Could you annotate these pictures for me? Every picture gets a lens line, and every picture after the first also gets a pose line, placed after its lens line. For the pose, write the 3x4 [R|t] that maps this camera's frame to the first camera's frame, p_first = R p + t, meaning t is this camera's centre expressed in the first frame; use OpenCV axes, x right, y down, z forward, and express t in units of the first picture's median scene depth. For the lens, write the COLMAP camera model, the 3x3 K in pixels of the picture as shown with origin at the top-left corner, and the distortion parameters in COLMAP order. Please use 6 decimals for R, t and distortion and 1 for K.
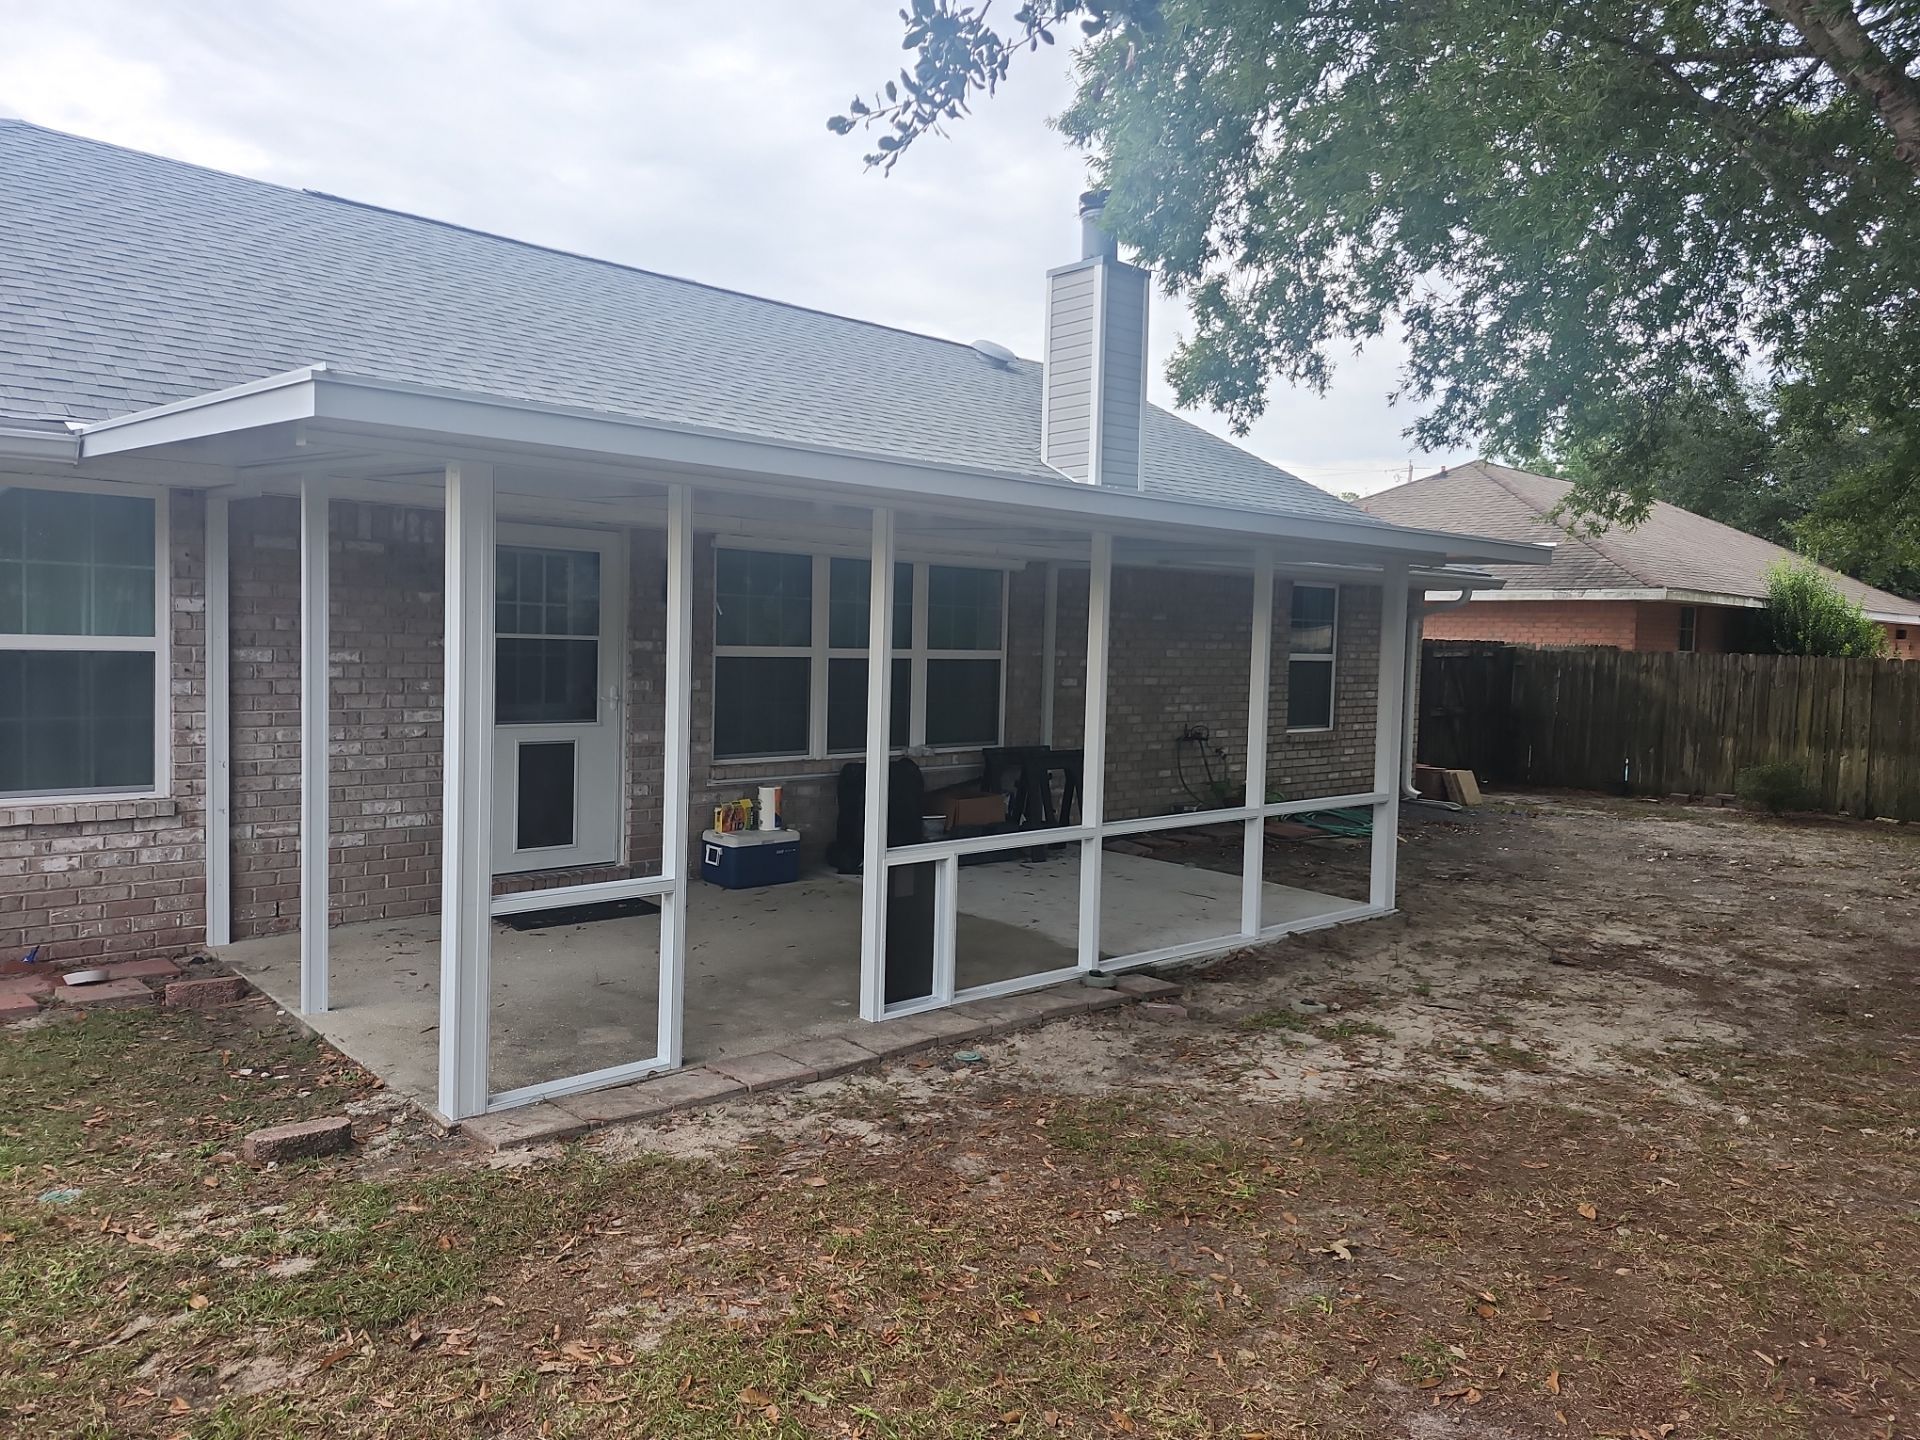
lens RADIAL K [[1322.3, 0, 941.6], [0, 1322.3, 723.1], [0, 0, 1]] dist [0.108614, -0.114044]
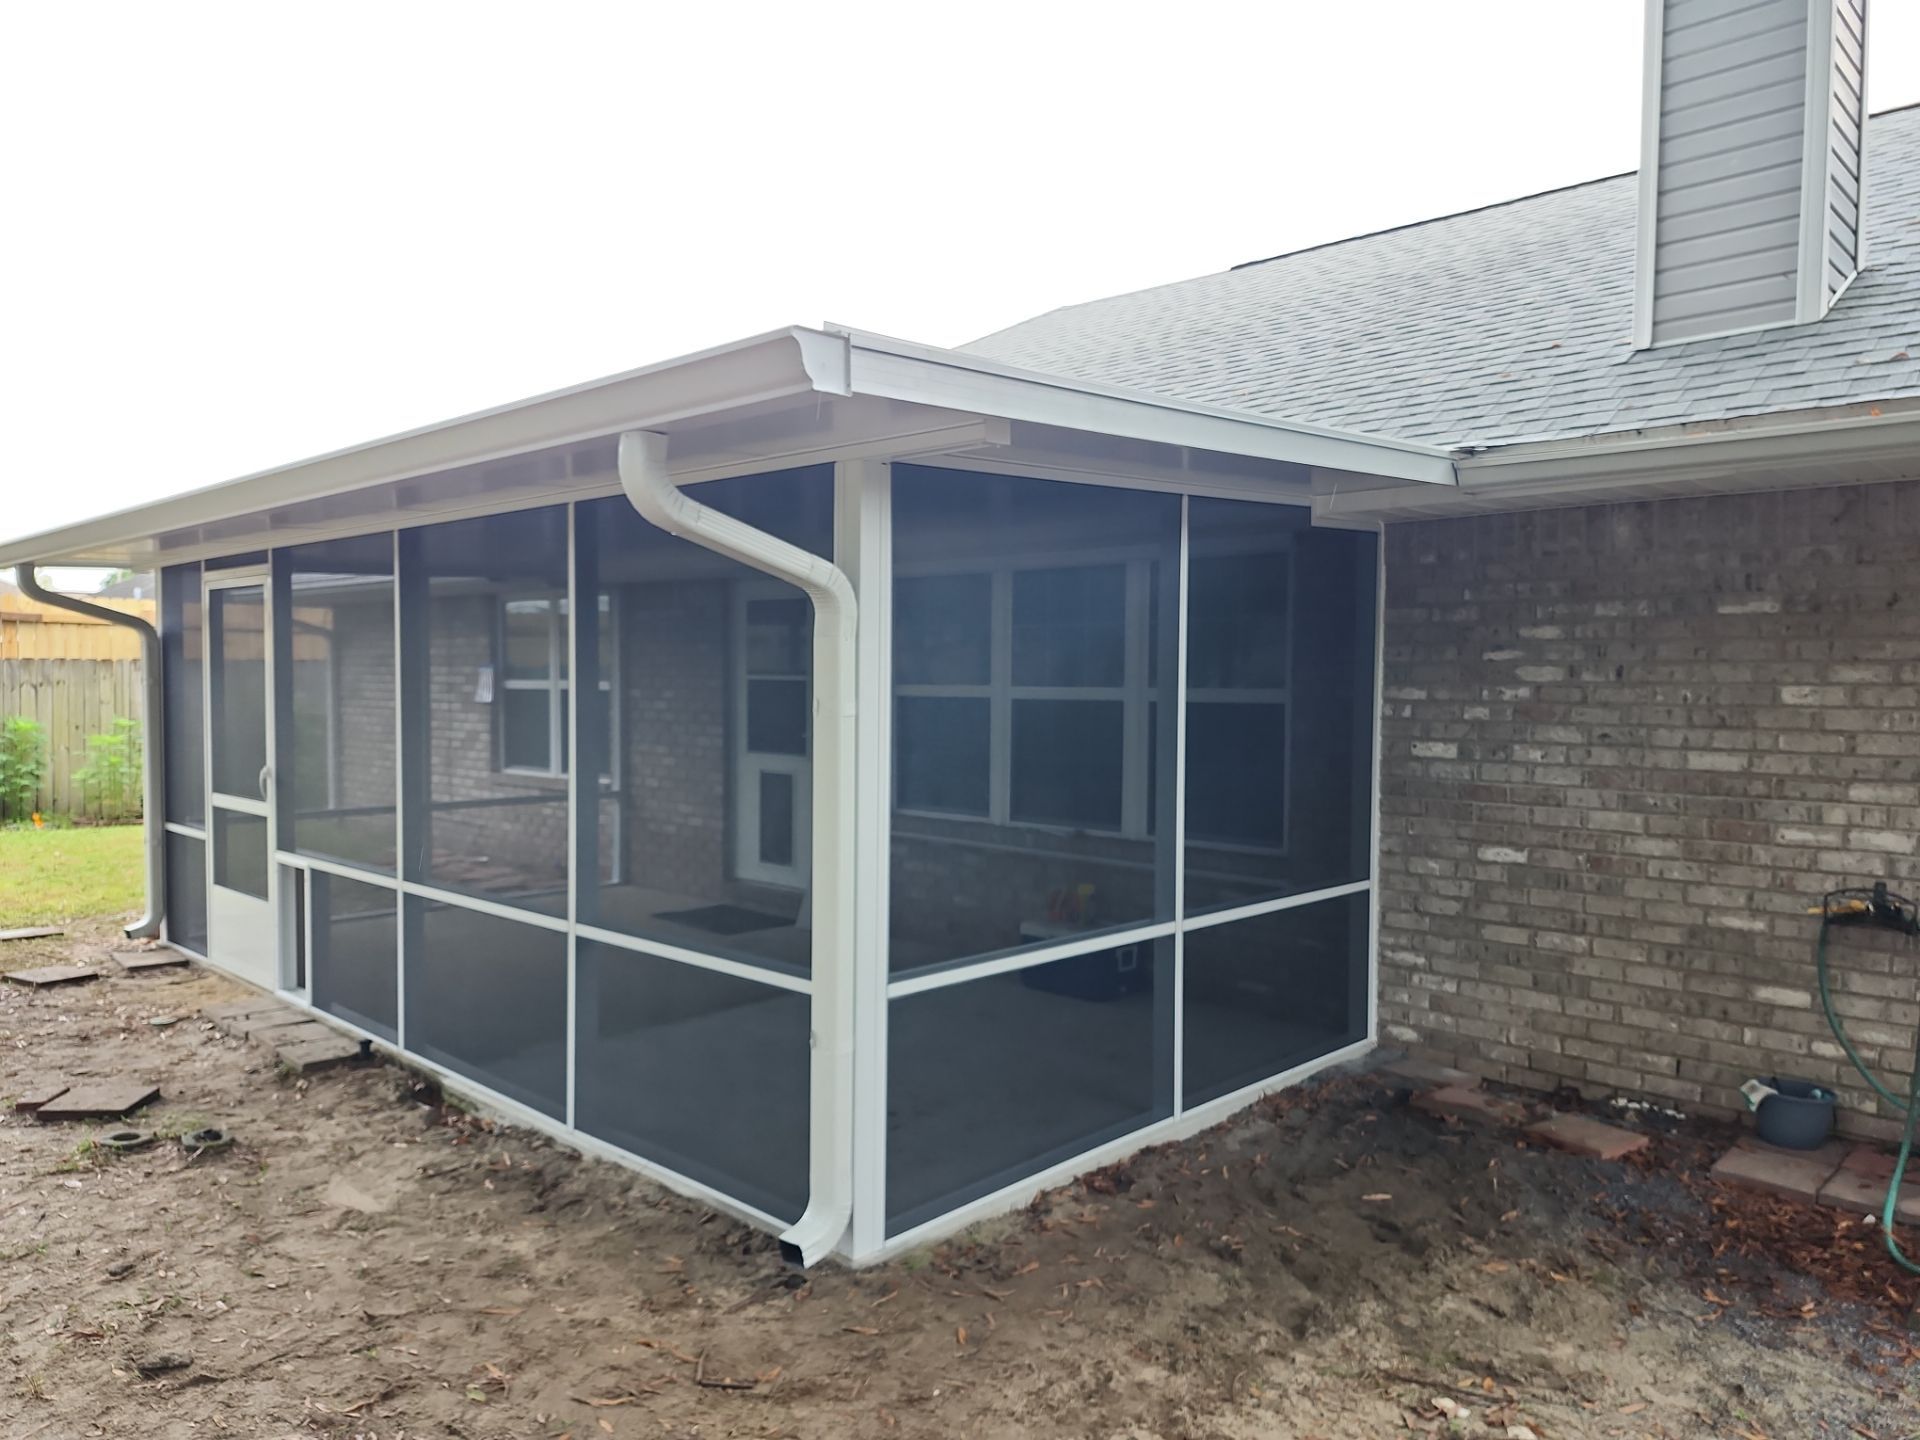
lens RADIAL K [[1322.3, 0, 941.6], [0, 1322.3, 723.1], [0, 0, 1]] dist [0.108614, -0.114044]
pose [[0.064452, 0.008411, -0.997885, 0.798292], [-0.072783, 0.997341, 0.003706, -0.038802], [0.995263, 0.072391, 0.064892, 1.028374]]
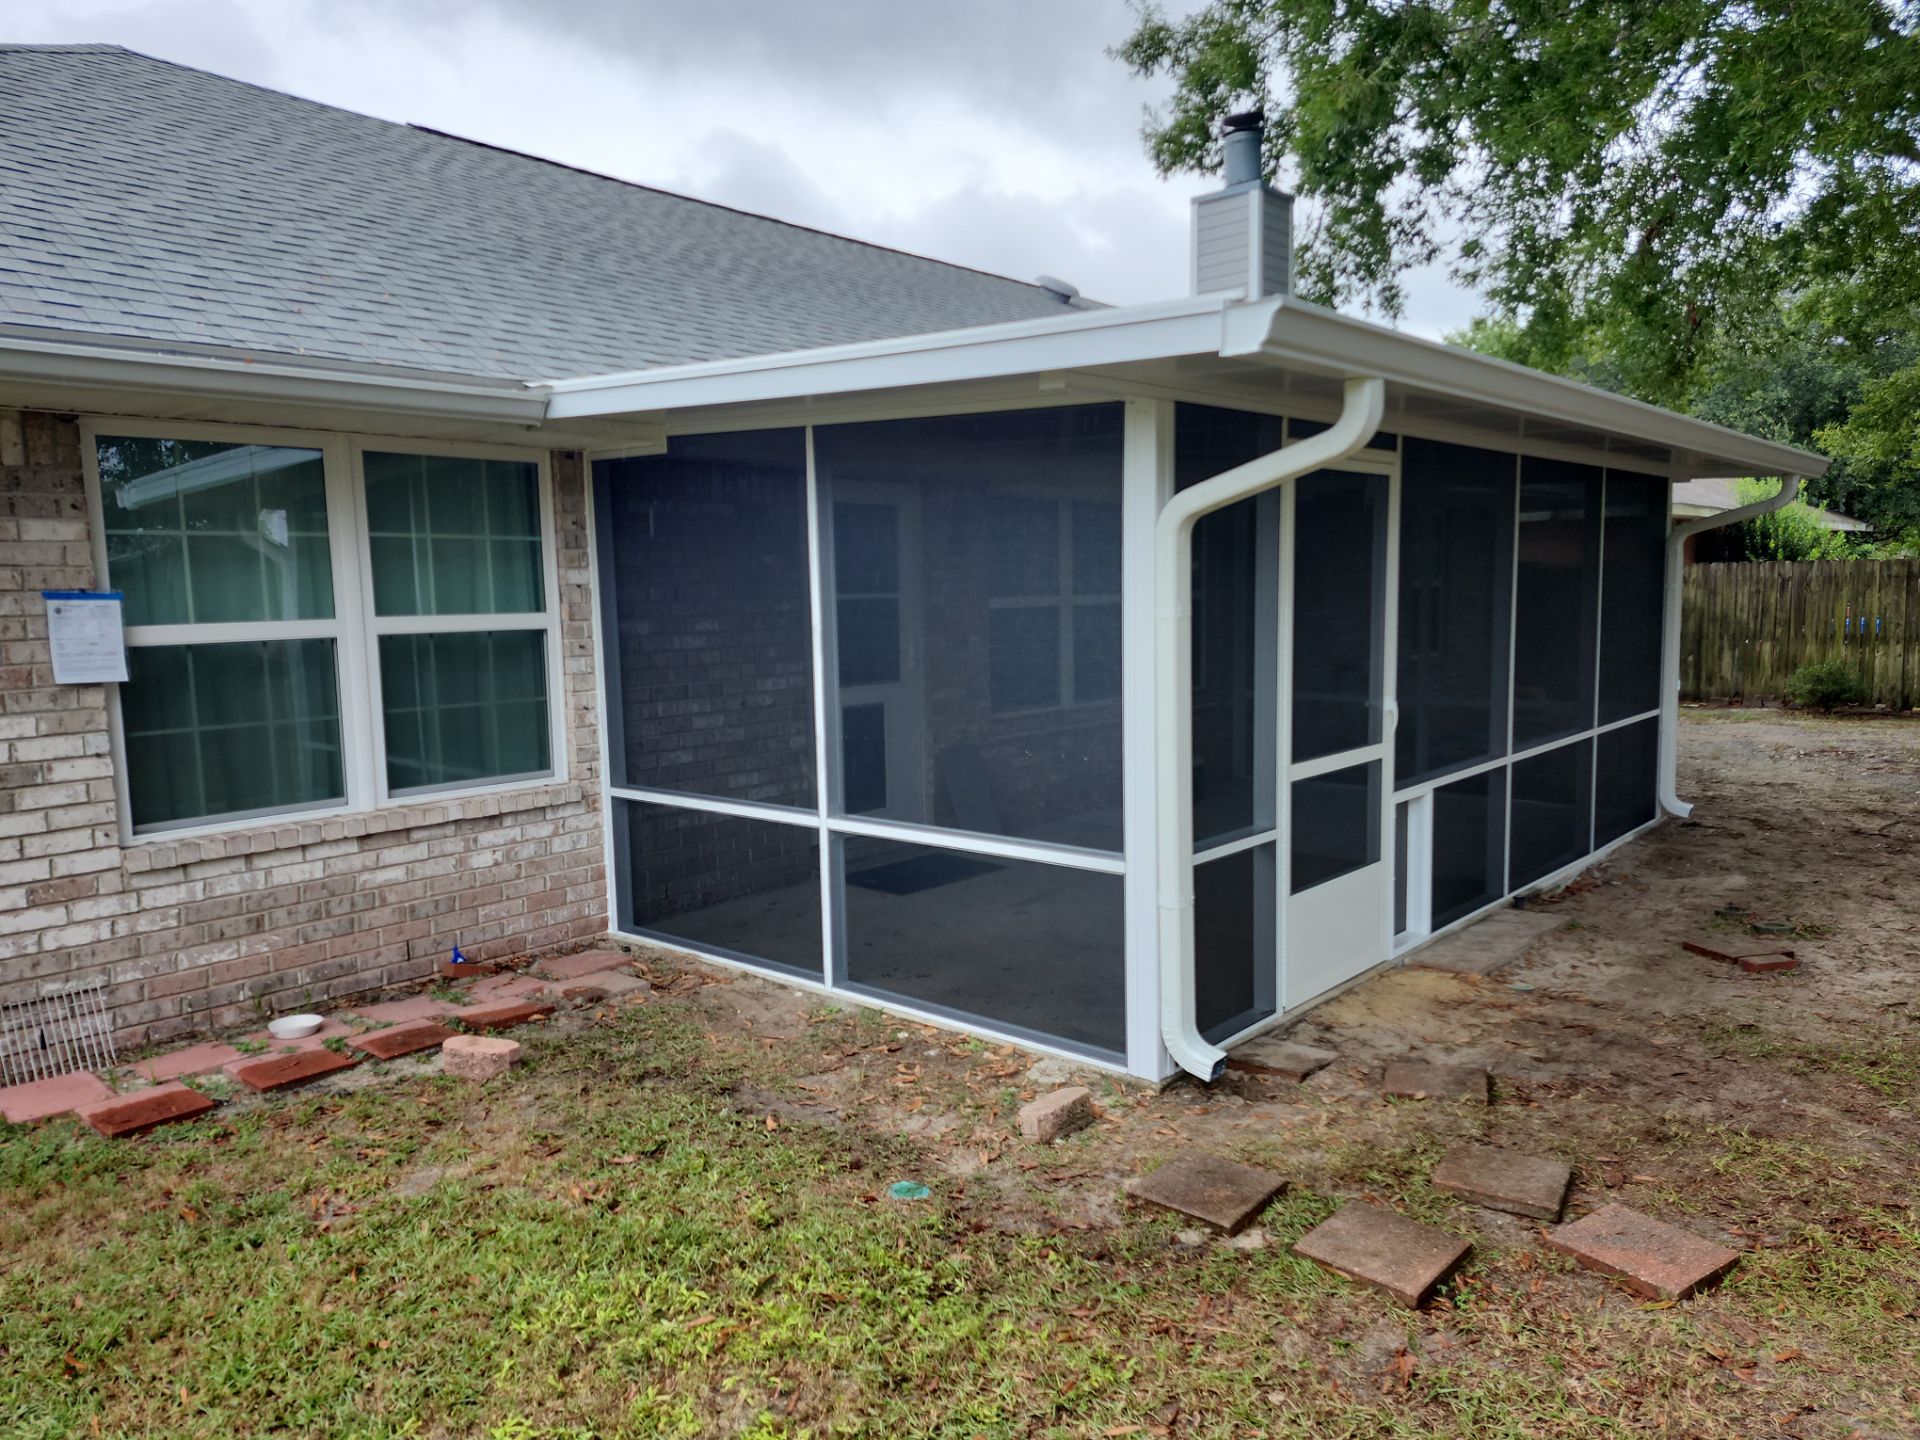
lens RADIAL K [[1322.3, 0, 941.6], [0, 1322.3, 723.1], [0, 0, 1]] dist [0.108614, -0.114044]
pose [[0.991924, -0.060061, 0.111711, -0.337888], [0.055931, 0.997643, 0.039753, -0.007255], [-0.113835, -0.033184, 0.992945, 0.035863]]
